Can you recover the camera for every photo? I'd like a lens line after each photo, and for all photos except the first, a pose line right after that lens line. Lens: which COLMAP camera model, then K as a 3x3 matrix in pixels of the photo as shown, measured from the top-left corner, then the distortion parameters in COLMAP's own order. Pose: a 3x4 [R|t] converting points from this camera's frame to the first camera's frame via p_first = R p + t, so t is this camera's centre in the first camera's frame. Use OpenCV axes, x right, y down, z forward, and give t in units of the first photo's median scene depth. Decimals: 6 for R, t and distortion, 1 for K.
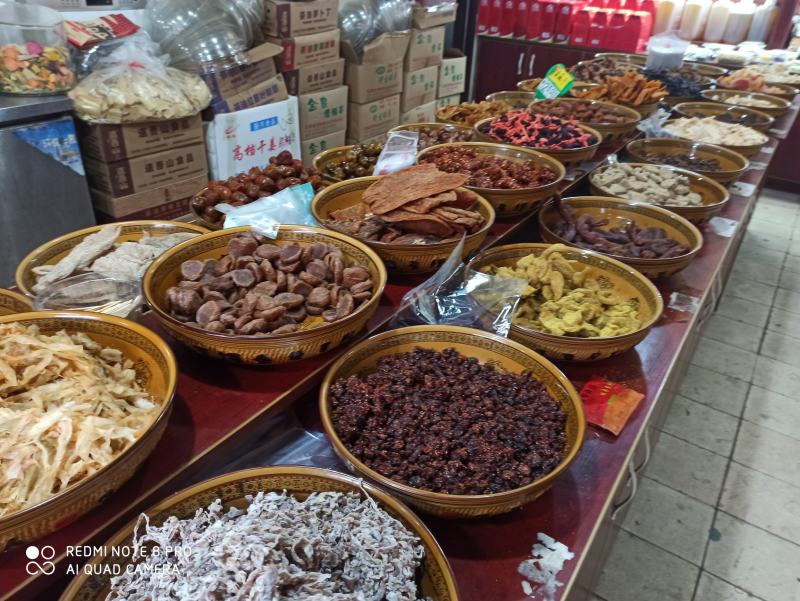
lens RADIAL K [[591.0, 0, 400.6], [0, 591.0, 297.0], [0, 0, 1]] dist [0.063475, -0.051502]
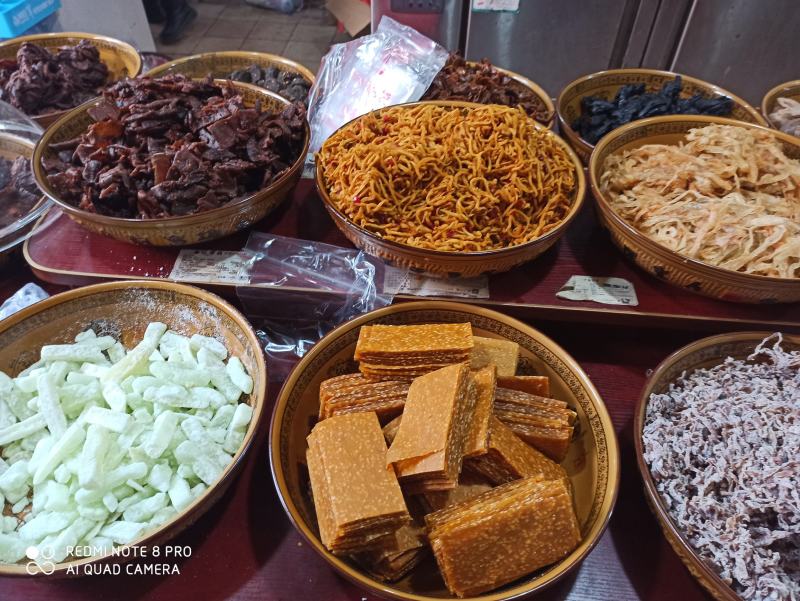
lens RADIAL K [[591.0, 0, 400.6], [0, 591.0, 297.0], [0, 0, 1]] dist [0.063475, -0.051502]
pose [[0.493340, 0.594843, -0.634648, -0.055282], [-0.434059, 0.800636, 0.413007, 0.080307], [0.753796, 0.071722, 0.653182, -0.161748]]
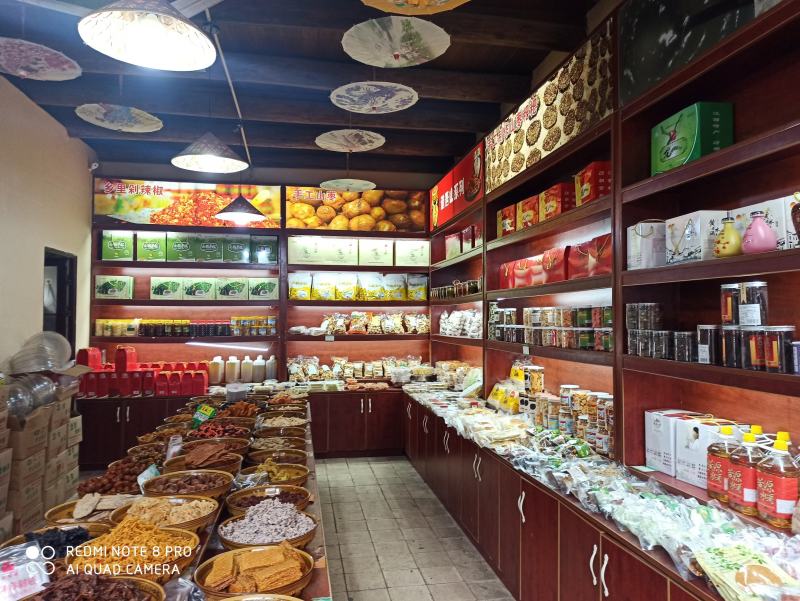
lens RADIAL K [[591.0, 0, 400.6], [0, 591.0, 297.0], [0, 0, 1]] dist [0.063475, -0.051502]
pose [[0.718037, -0.023541, 0.695606, -1.115992], [0.383629, 0.847290, -0.367325, 0.491270], [-0.580733, 0.530608, 0.617417, -1.348988]]
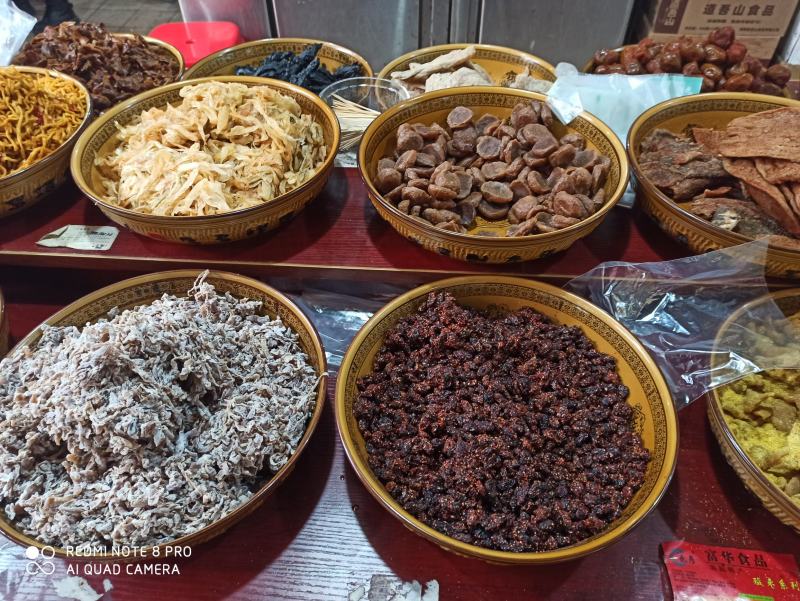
lens RADIAL K [[591.0, 0, 400.6], [0, 591.0, 297.0], [0, 0, 1]] dist [0.063475, -0.051502]
pose [[0.505373, 0.589695, -0.629967, 0.319607], [-0.408431, 0.806568, 0.427355, -0.155967], [0.760120, 0.041324, 0.648467, 0.277050]]
